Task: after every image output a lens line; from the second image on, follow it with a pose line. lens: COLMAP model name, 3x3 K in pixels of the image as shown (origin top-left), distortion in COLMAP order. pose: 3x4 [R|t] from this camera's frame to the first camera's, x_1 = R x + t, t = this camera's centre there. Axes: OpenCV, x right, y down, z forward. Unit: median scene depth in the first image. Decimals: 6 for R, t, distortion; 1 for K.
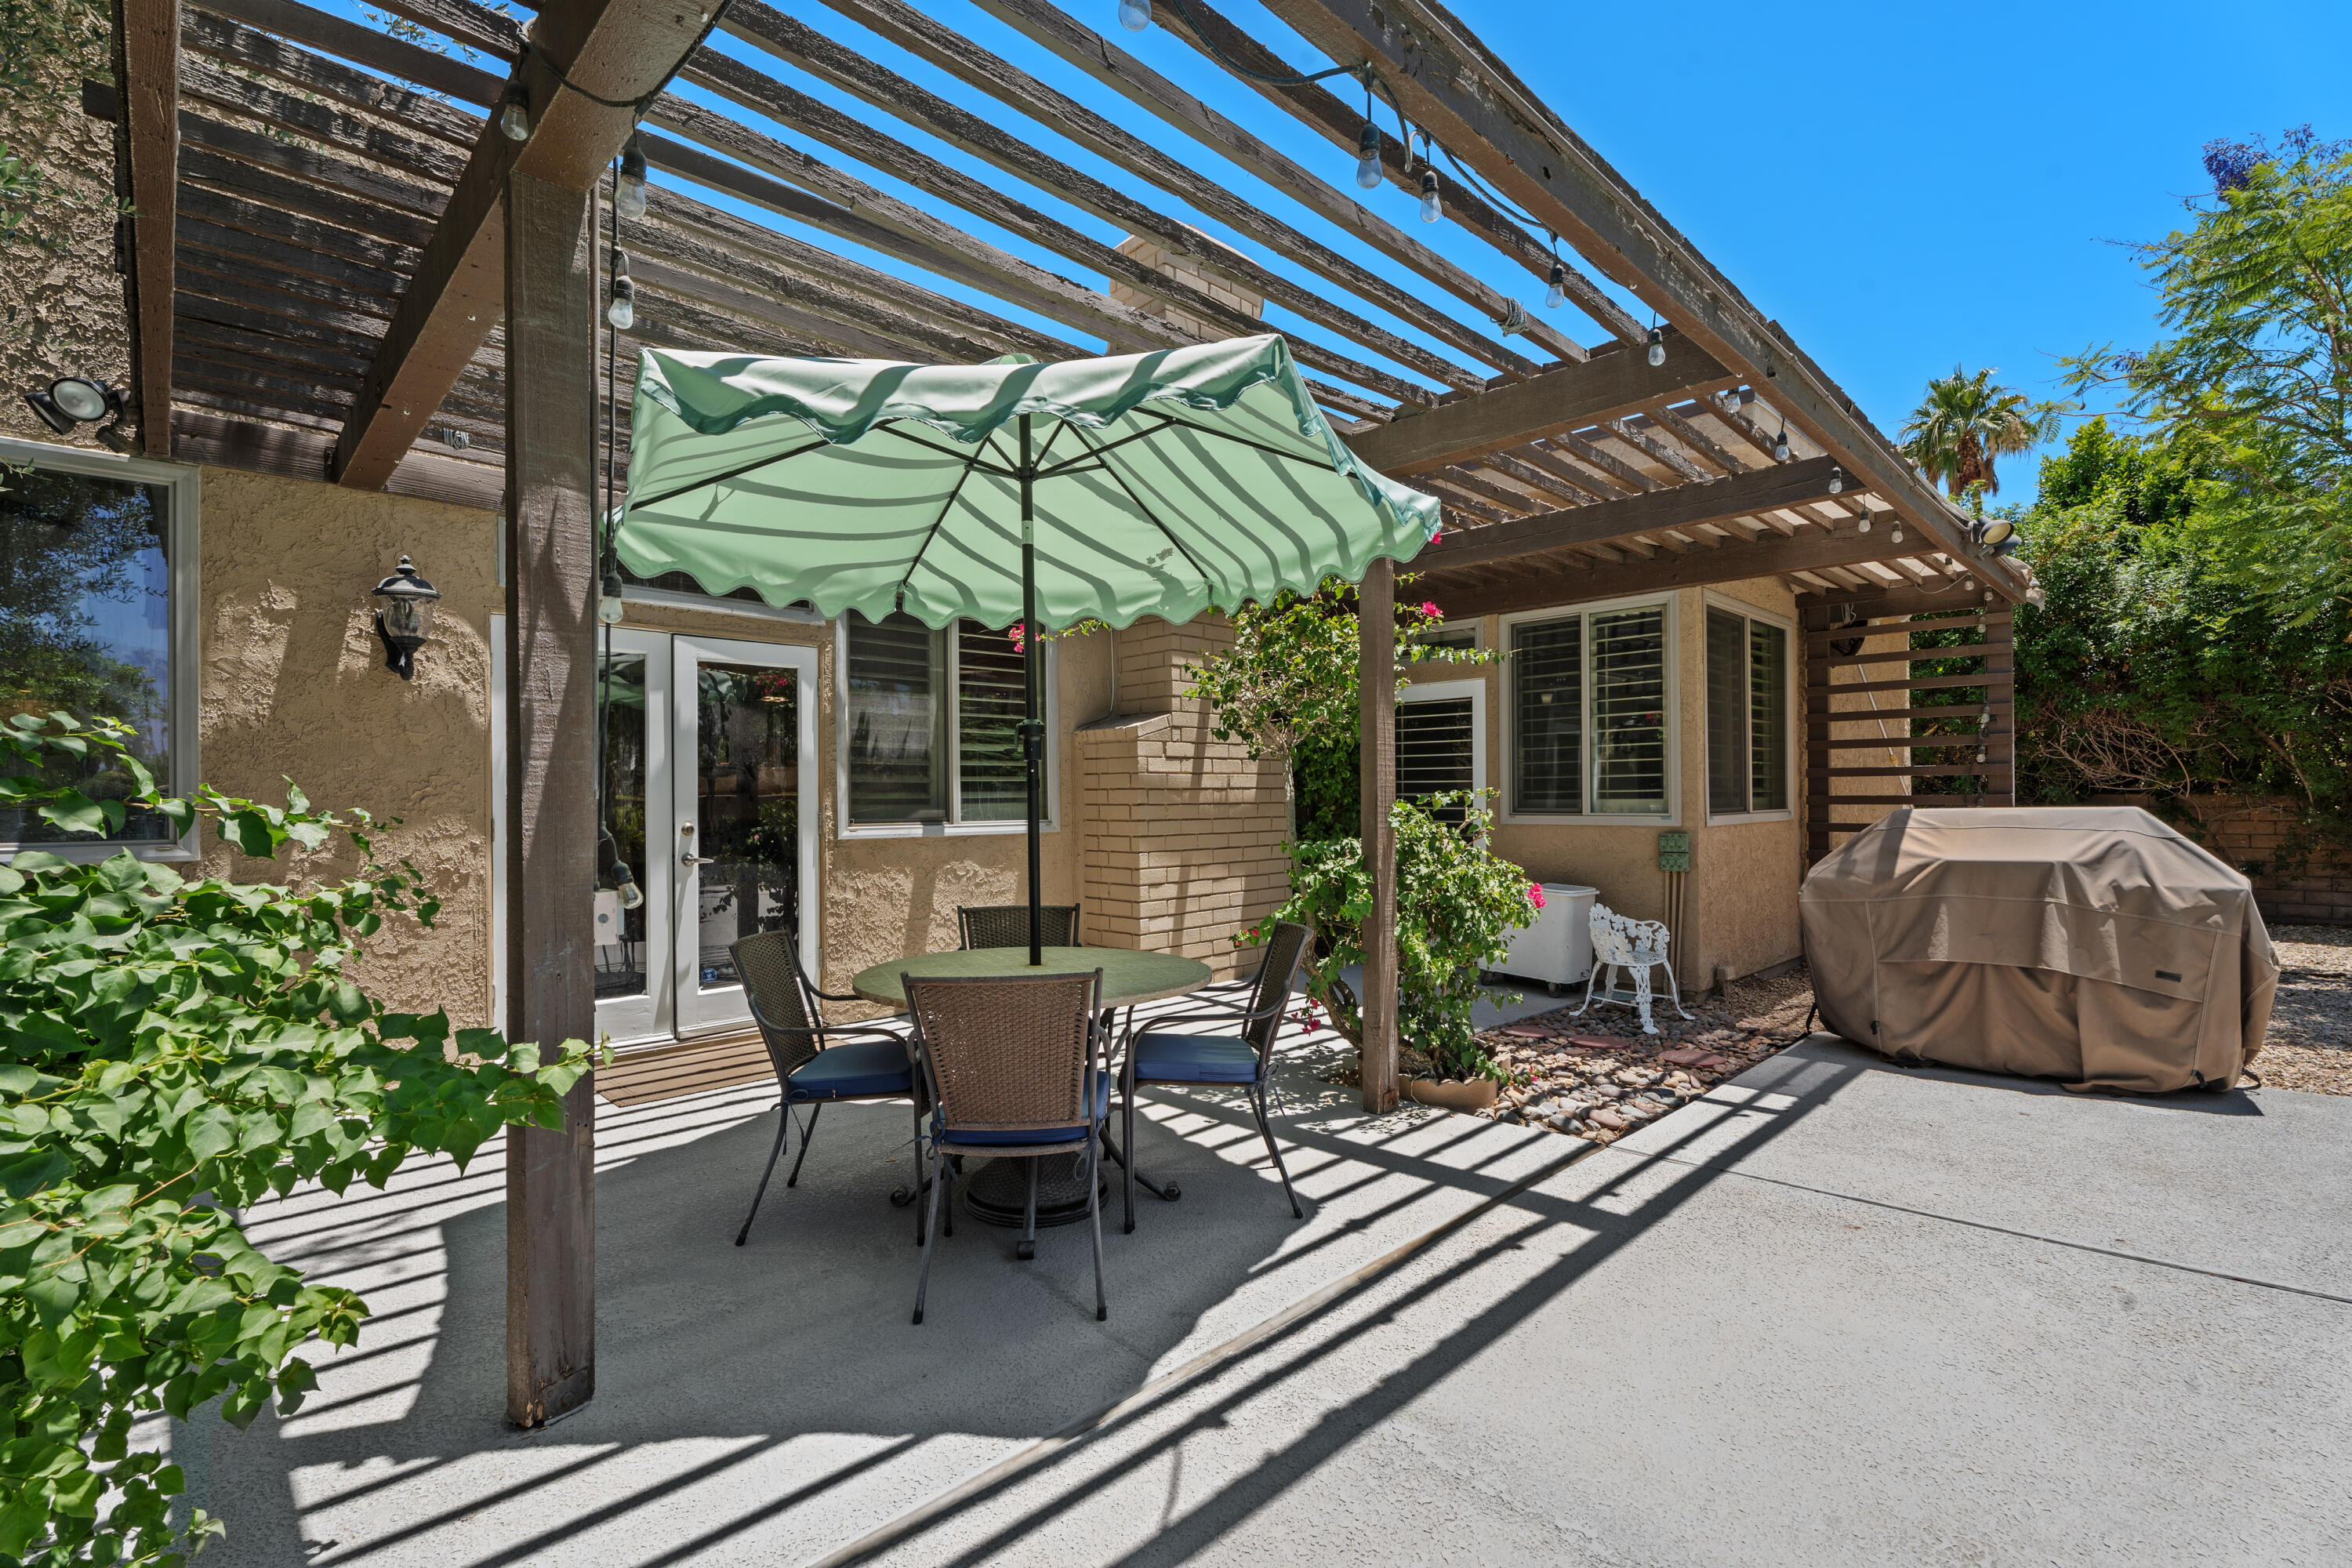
lens RADIAL K [[1083.8, 0, 1197.1], [0, 1083.8, 790.6], [0, 0, 1]] dist [0.025025, -0.002245]
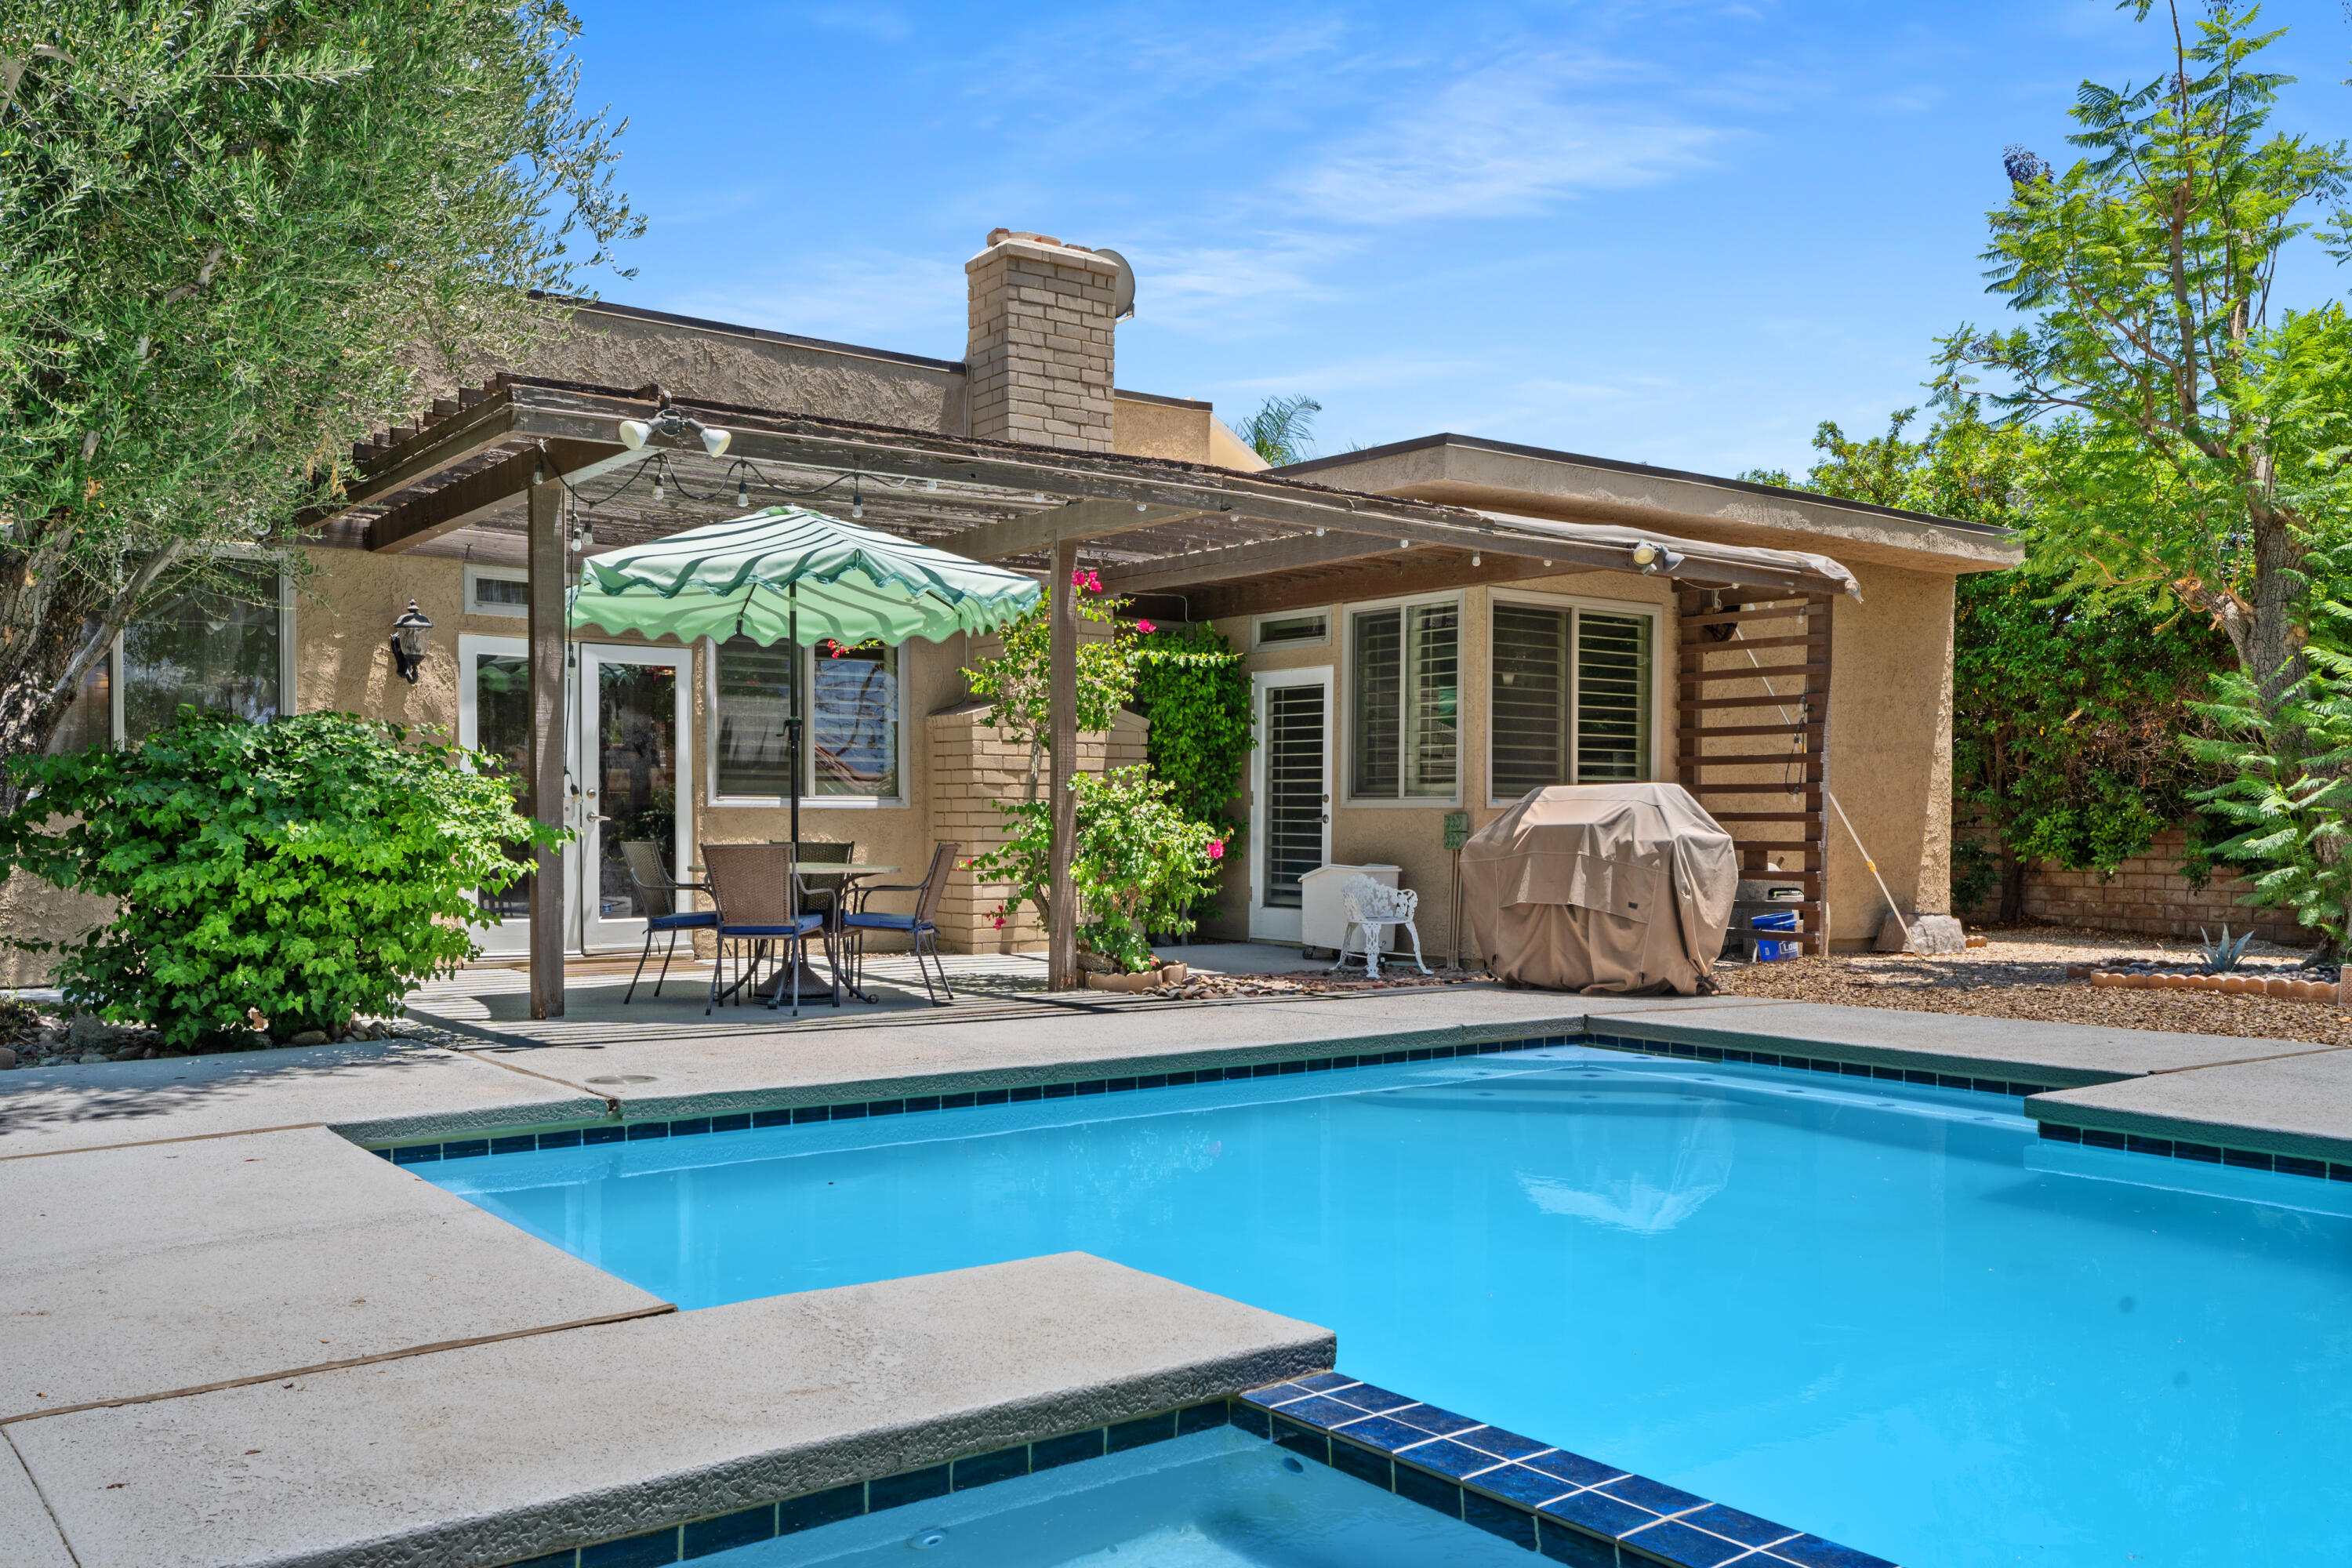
lens RADIAL K [[1958.7, 0, 1186.9], [0, 1958.7, 842.1], [0, 0, 1]] dist [0.006541, 0.003161]
pose [[0.991648, 0.012514, -0.128367, 0.522431], [-0.010055, 0.999754, 0.019788, 0.038487], [0.128583, -0.018332, 0.991529, -1.194187]]
